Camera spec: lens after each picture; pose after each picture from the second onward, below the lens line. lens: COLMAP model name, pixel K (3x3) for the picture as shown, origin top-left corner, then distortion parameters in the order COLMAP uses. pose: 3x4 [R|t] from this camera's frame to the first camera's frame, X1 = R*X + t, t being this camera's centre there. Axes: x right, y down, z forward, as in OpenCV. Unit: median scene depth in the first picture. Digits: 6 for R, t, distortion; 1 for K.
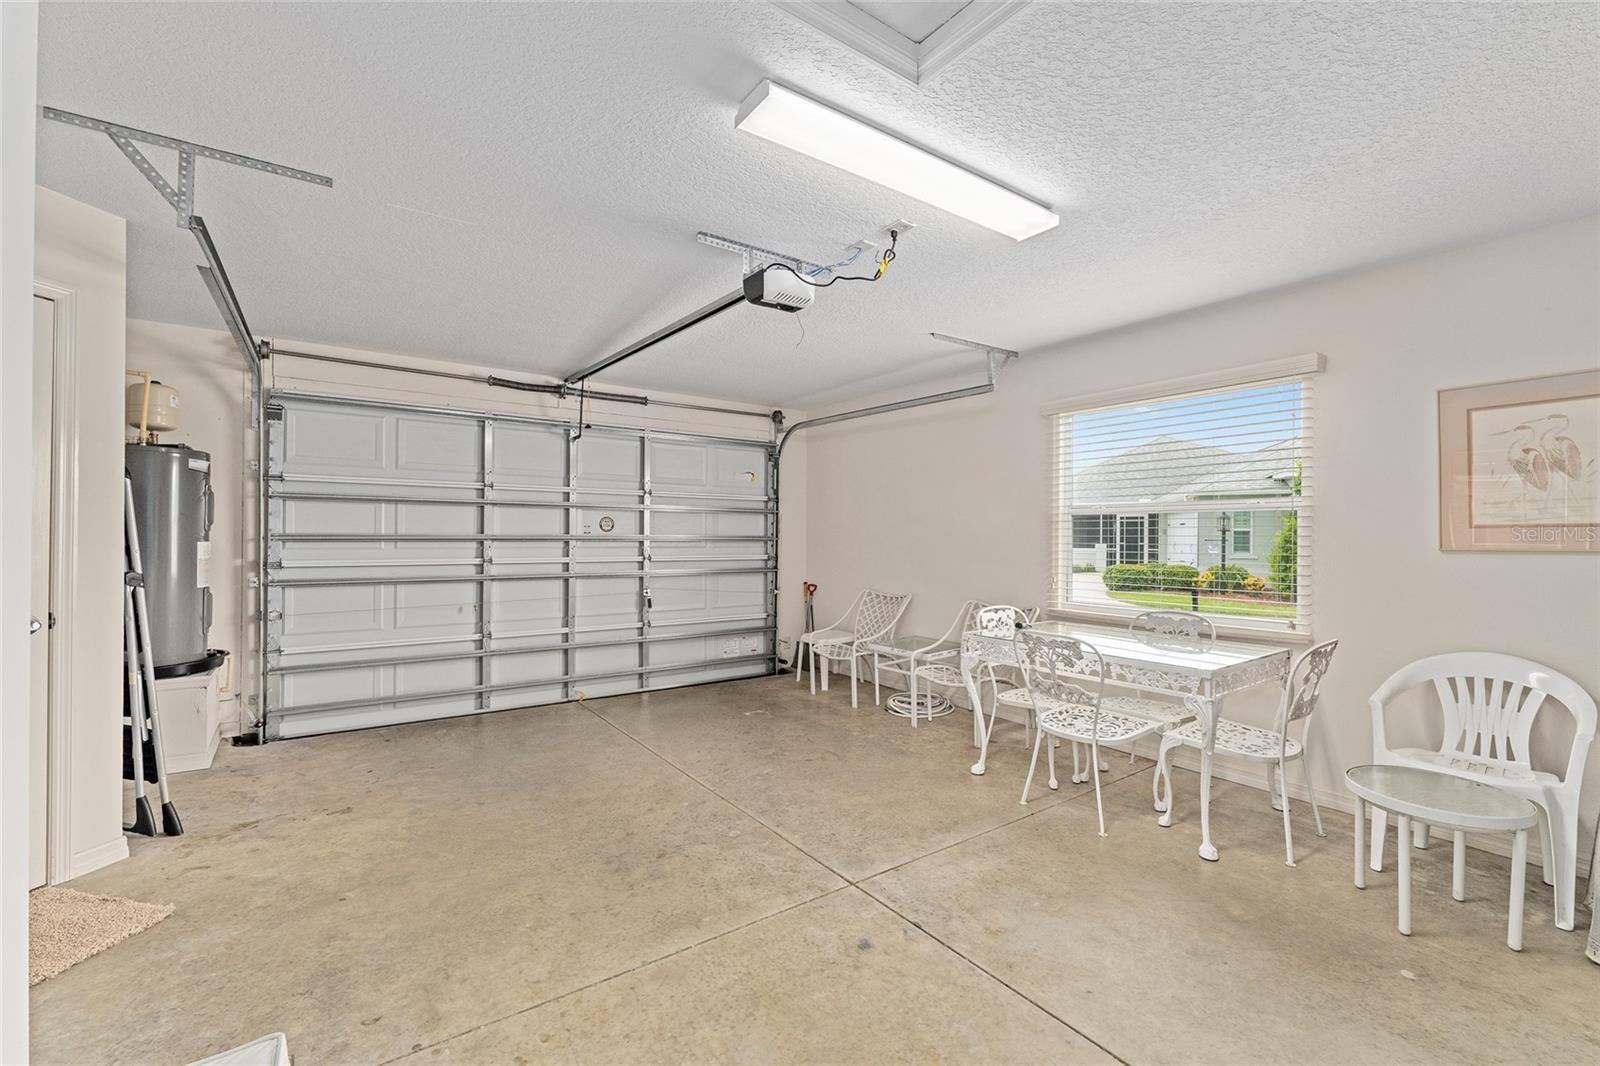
lens RADIAL K [[675.2, 0, 800.0], [0, 675.2, 533.0], [0, 0, 1]] dist [0.000598, -0.000224]
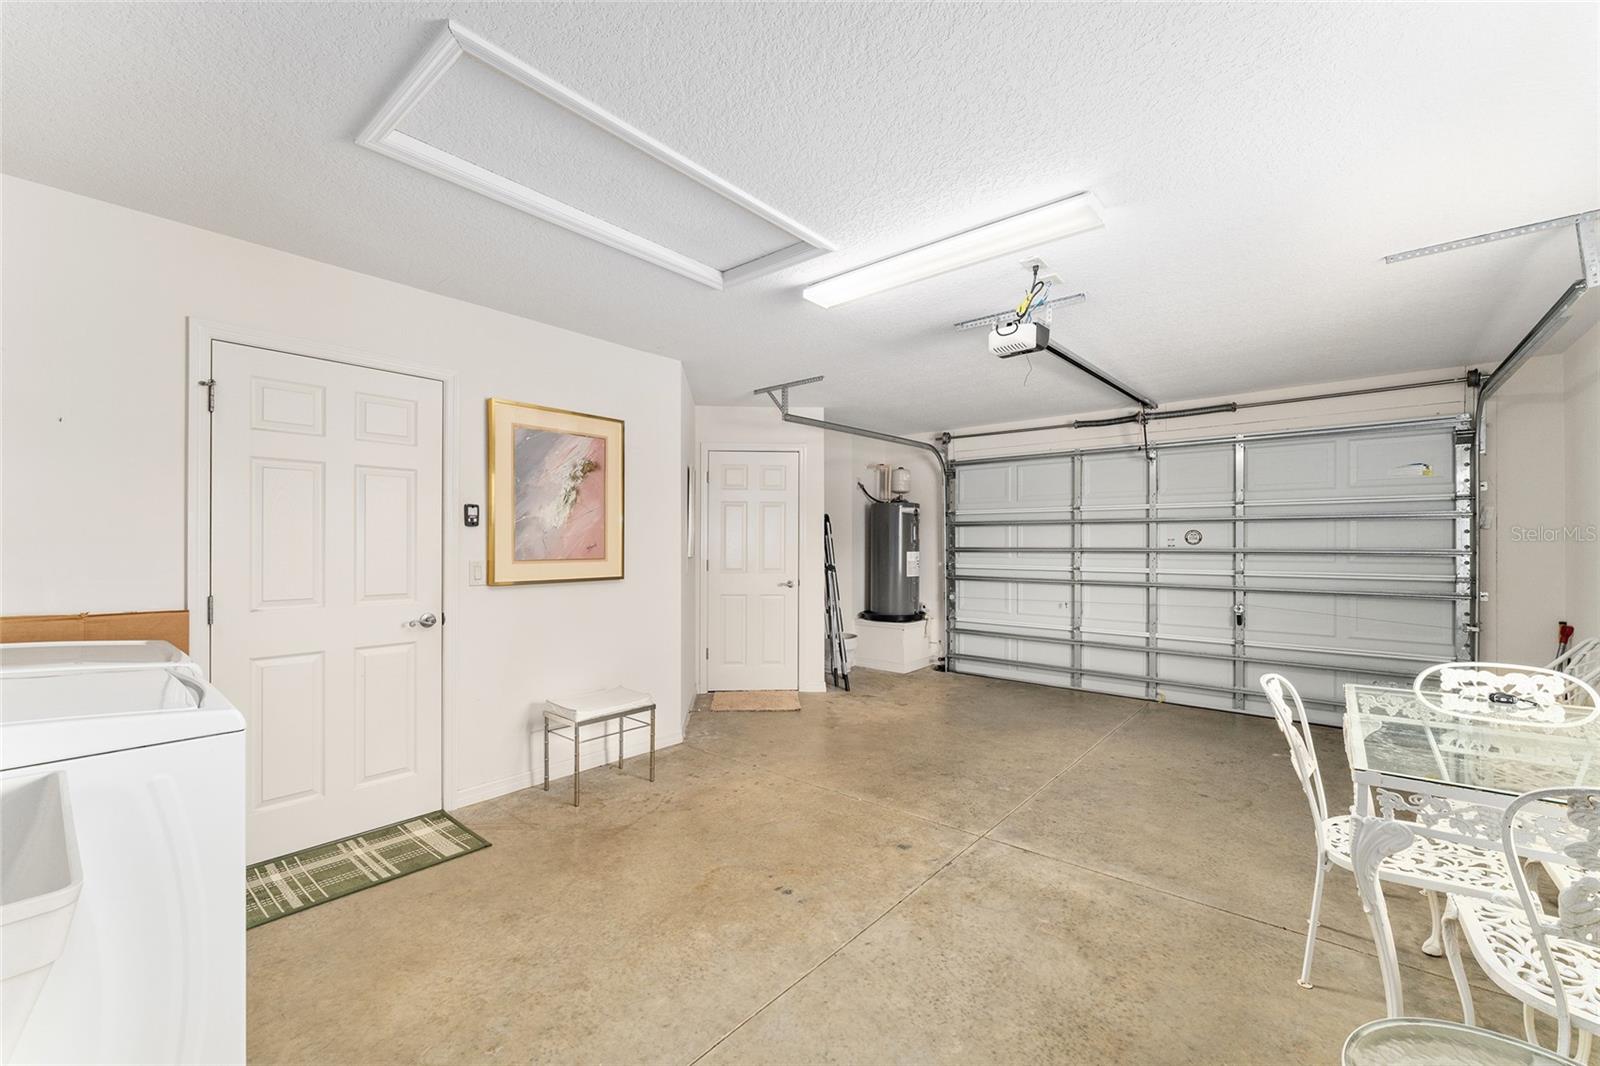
lens RADIAL K [[645.6, 0, 800.6], [0, 645.6, 548.8], [0, 0, 1]] dist [0.000426, -0.000132]
pose [[0.253847, 0.000617, -0.967244, 0.663982], [0.002791, 0.999995, 0.001371, 0.002003], [0.967240, -0.003048, 0.253844, 0.236950]]
